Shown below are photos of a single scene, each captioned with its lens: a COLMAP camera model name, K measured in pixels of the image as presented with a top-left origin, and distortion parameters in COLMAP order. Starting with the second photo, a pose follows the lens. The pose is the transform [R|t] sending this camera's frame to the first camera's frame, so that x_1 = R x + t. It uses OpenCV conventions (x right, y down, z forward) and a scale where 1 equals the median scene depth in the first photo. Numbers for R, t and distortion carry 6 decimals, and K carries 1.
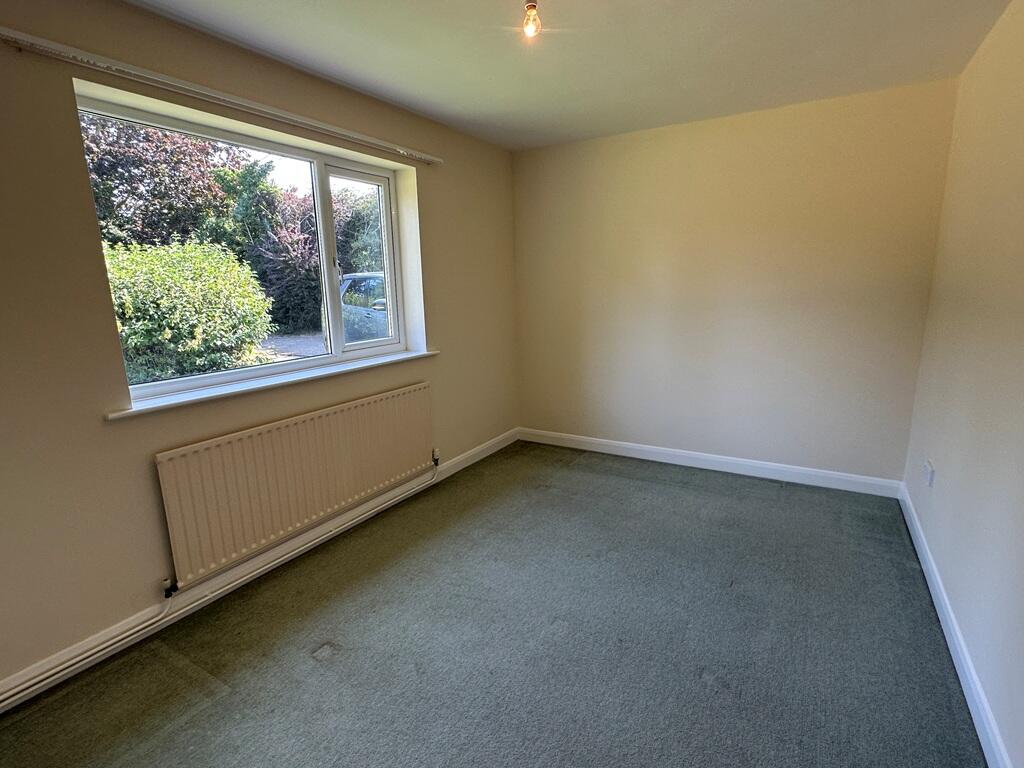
lens RADIAL K [[526.3, 0, 513.2], [0, 526.3, 414.8], [0, 0, 1]] dist [-0.000041, 0.020216]
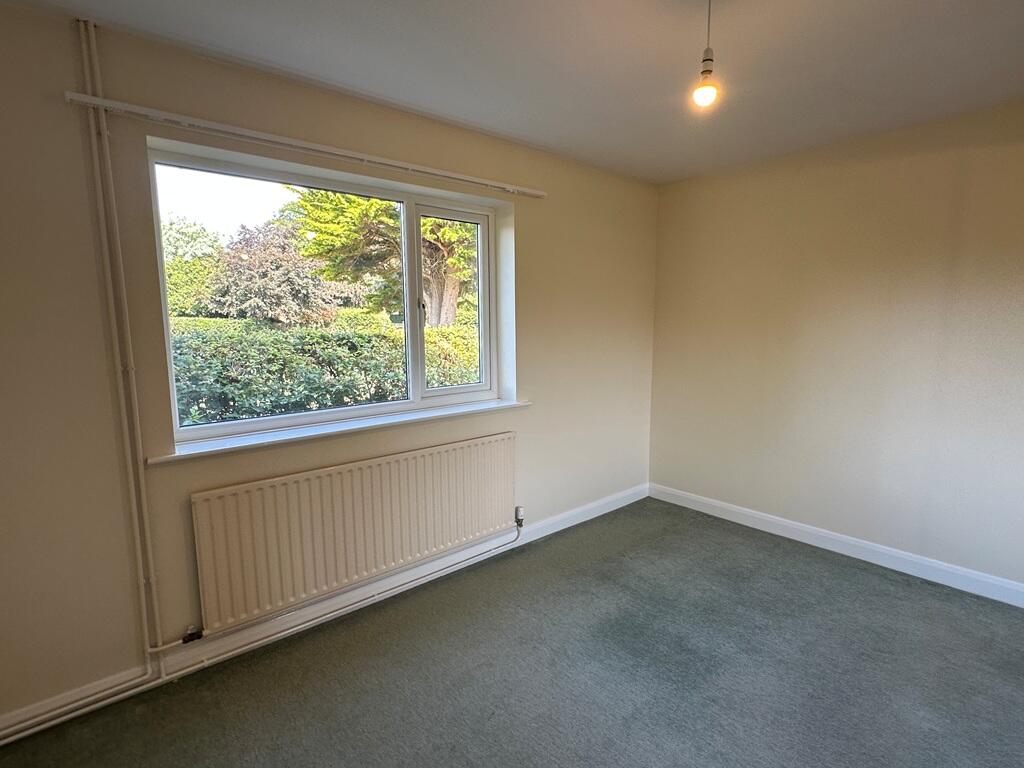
lens RADIAL K [[511.9, 0, 512.0], [0, 511.9, 387.9], [0, 0, 1]] dist [-0.001970, 0.000025]
pose [[0.947207, 0.053833, -0.316070, 0.129394], [-0.090570, 0.990580, -0.102707, -0.058240], [0.307564, 0.125911, 0.943160, 0.209435]]
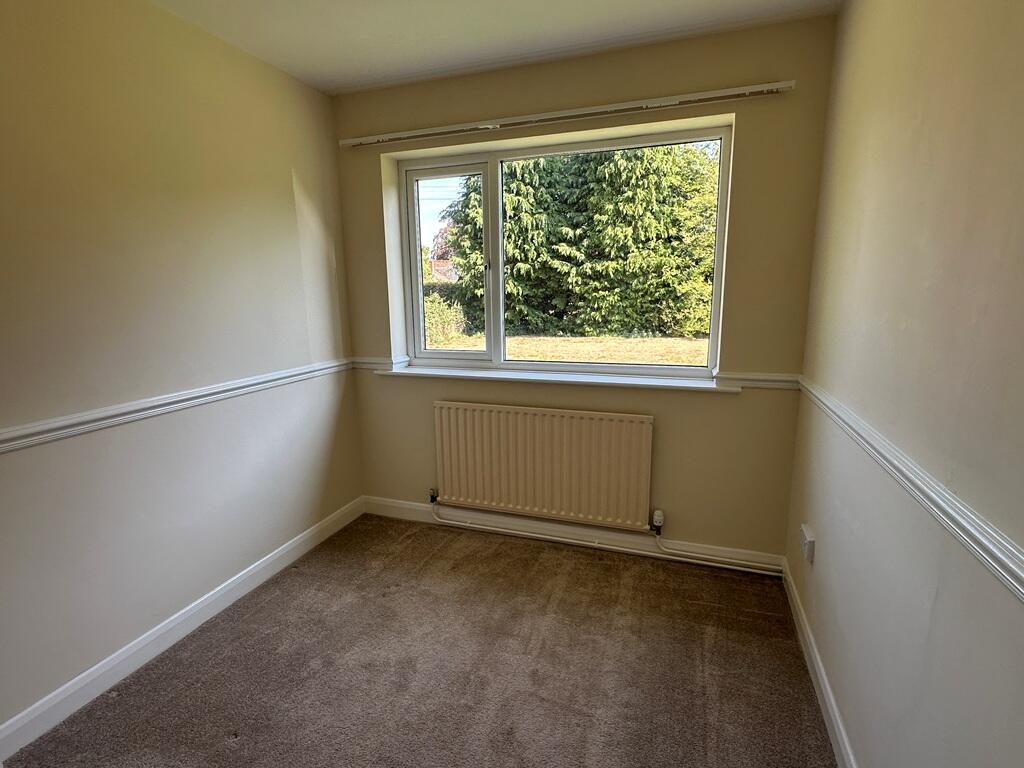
lens RADIAL K [[491.1, 0, 512.9], [0, 491.1, 367.8], [0, 0, 1]] dist [-0.000816, 0.000012]
pose [[0.182606, 0.194339, -0.963788, 0.534852], [-0.225123, 0.962492, 0.151425, -0.227782], [0.957066, 0.189320, 0.219507, 0.821711]]
